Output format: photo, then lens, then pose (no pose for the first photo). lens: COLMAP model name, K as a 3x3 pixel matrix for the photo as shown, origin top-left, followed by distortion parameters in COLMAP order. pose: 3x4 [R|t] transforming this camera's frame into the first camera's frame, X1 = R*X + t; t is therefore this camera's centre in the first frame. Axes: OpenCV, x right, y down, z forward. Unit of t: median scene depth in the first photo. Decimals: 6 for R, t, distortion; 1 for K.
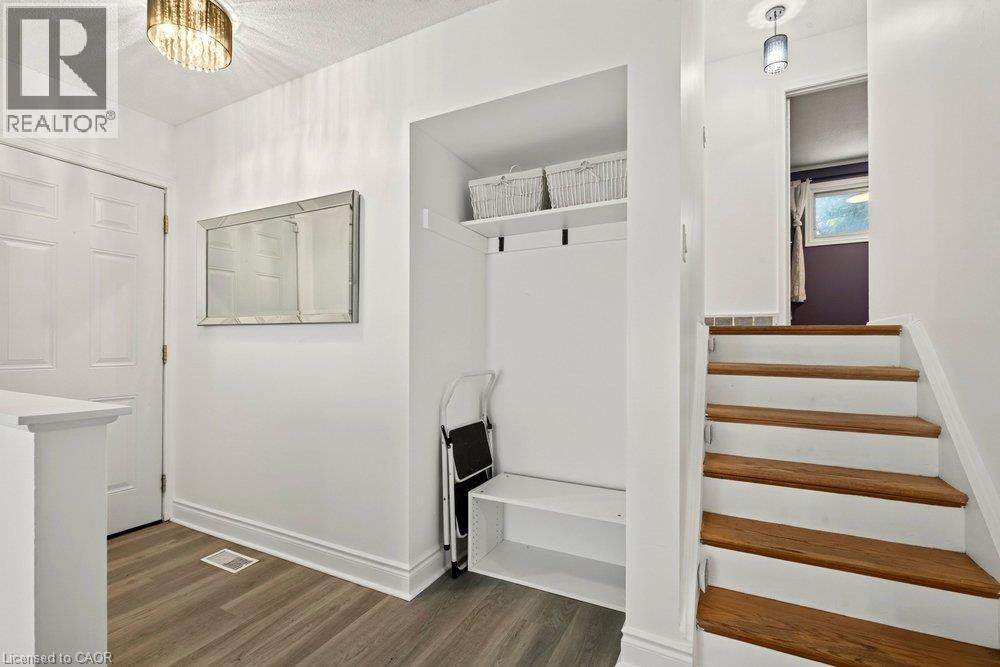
lens RADIAL K [[454.9, 0, 496.7], [0, 454.9, 343.6], [0, 0, 1]] dist [-0.002032, 0.000100]
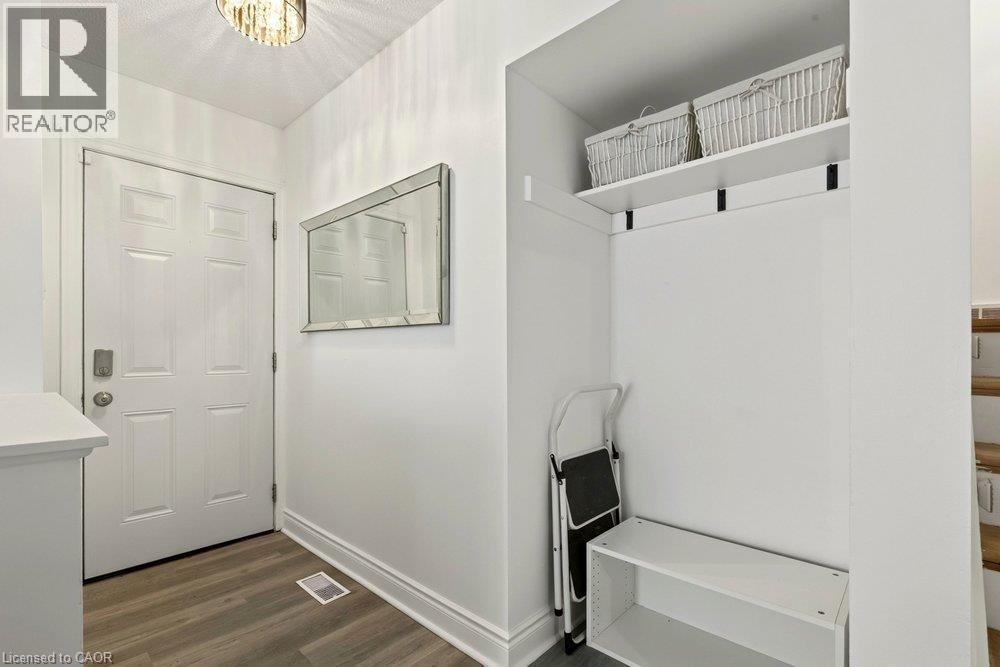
lens RADIAL K [[454.9, 0, 496.1], [0, 454.9, 350.8], [0, 0, 1]] dist [-0.002032, 0.000100]
pose [[0.960946, -0.005581, -0.276679, 0.004840], [0.006099, 0.999981, 0.001010, 0.001594], [0.276668, -0.002658, 0.960962, 0.219307]]
